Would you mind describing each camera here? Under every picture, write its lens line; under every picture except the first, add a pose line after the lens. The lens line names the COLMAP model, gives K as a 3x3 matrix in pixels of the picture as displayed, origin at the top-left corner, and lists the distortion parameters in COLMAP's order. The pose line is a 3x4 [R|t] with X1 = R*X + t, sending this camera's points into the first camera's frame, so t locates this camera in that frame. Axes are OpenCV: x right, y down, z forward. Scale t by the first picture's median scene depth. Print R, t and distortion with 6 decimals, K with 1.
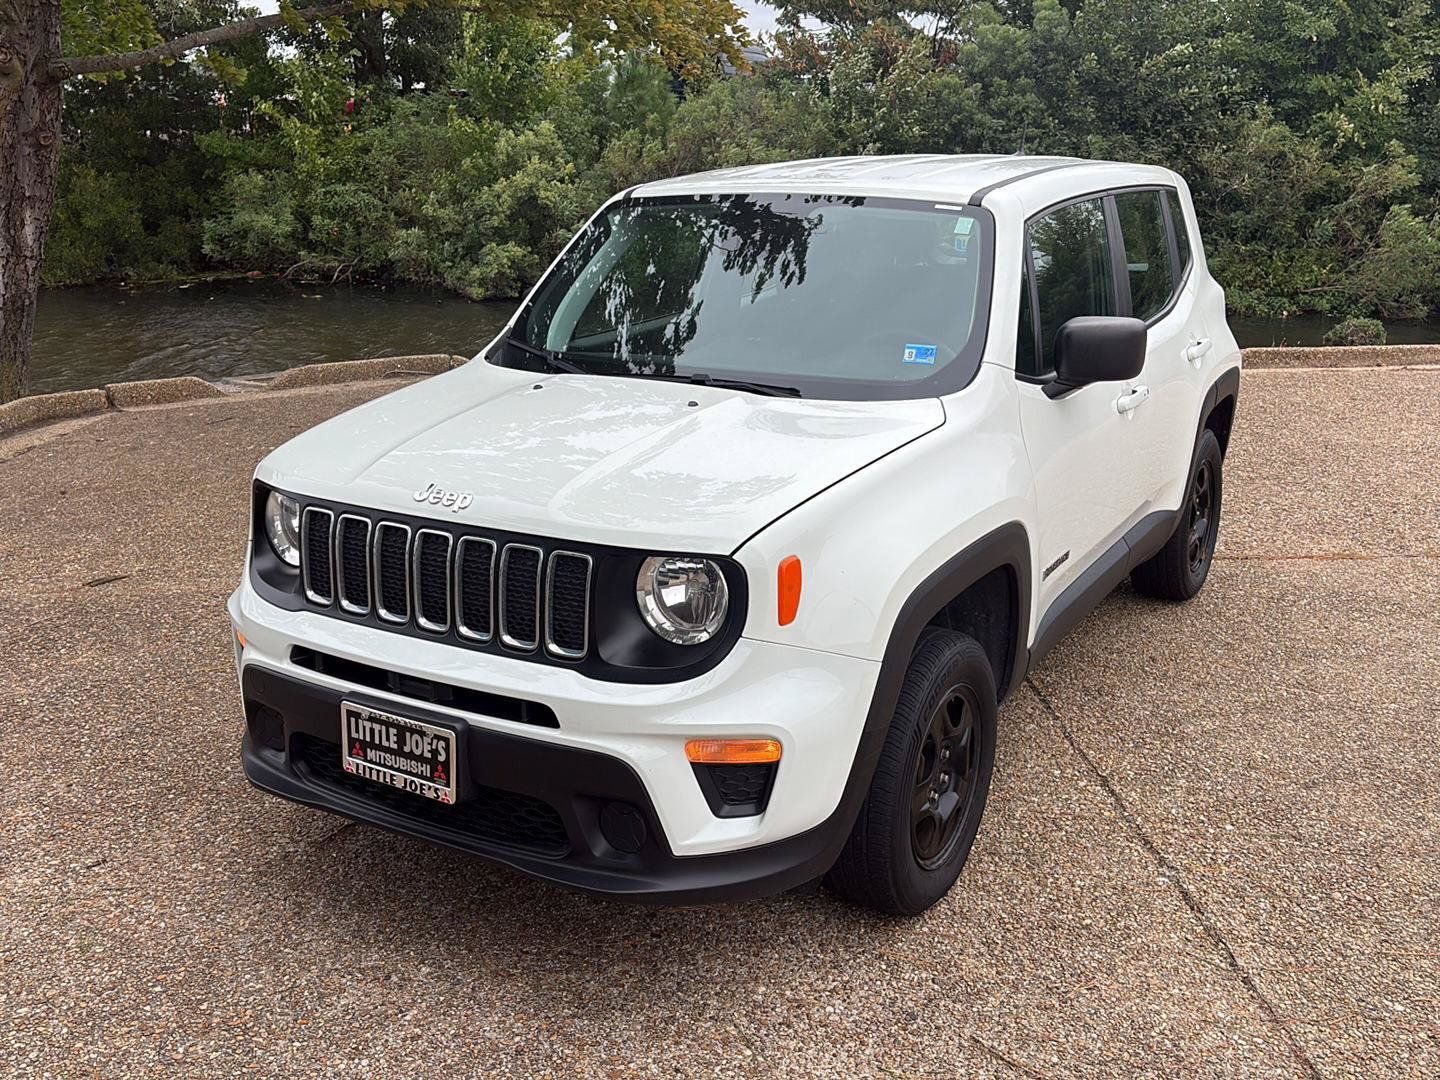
lens RADIAL K [[1391.2, 0, 720.9], [0, 1391.2, 544.2], [0, 0, 1]] dist [0.017786, 0.031857]
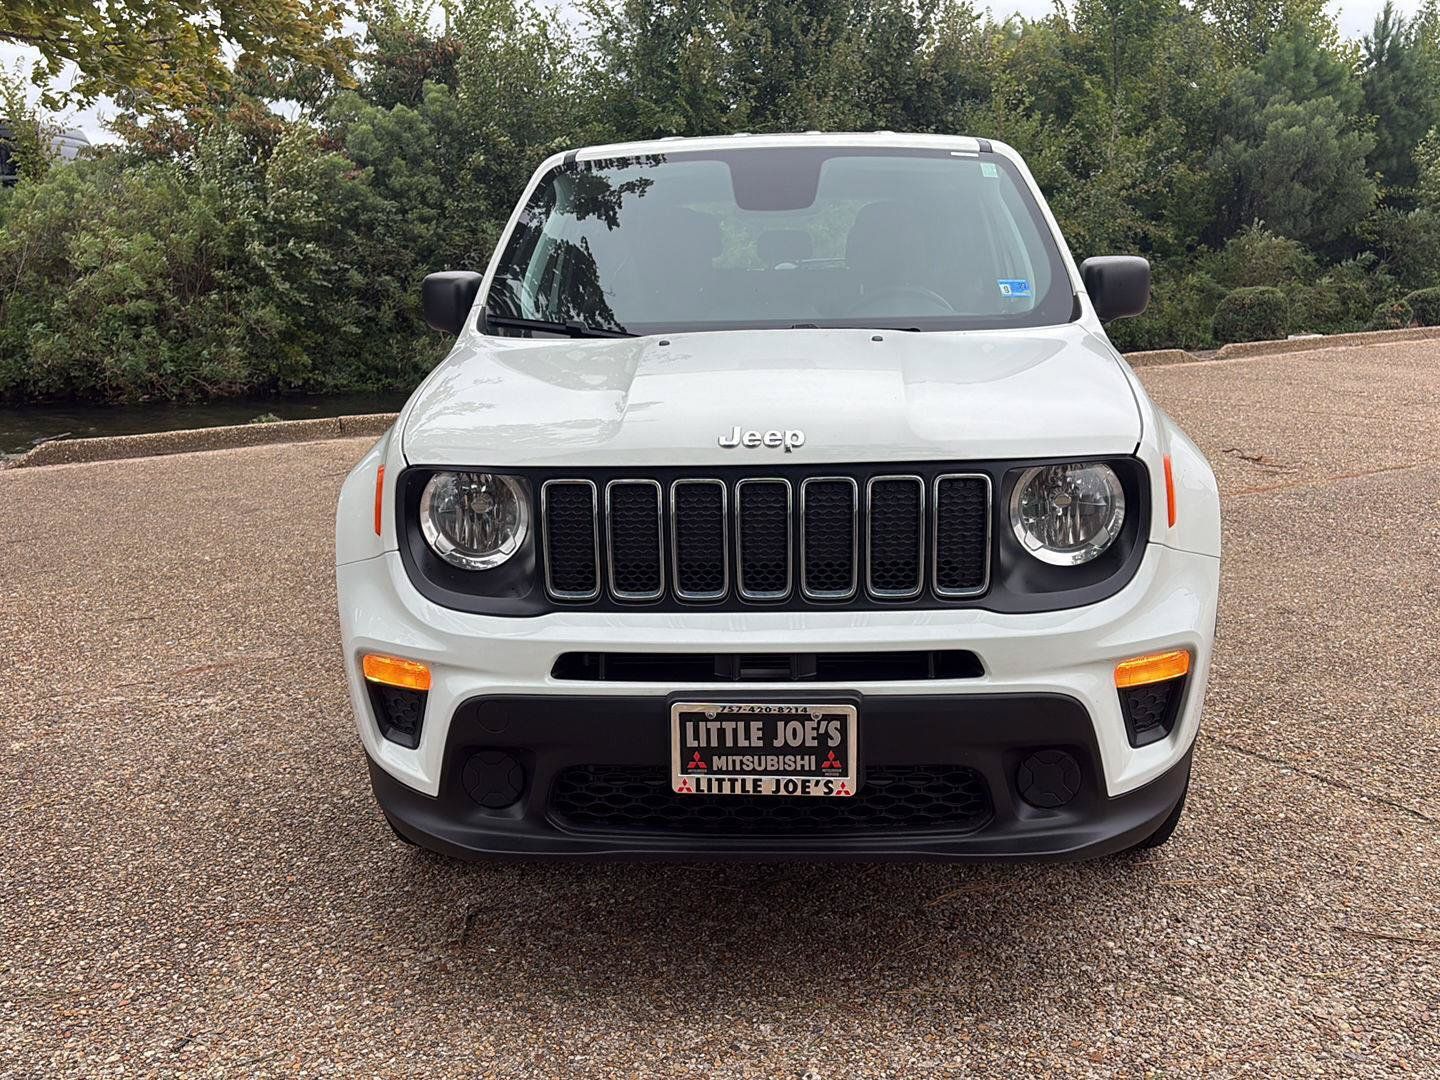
lens RADIAL K [[1391.2, 0, 720.9], [0, 1391.2, 544.2], [0, 0, 1]] dist [0.017786, 0.031857]
pose [[0.886878, -0.115260, 0.447396, -0.575876], [0.146048, 0.988665, -0.034810, 0.052473], [-0.438312, 0.096213, 0.893658, 0.260725]]
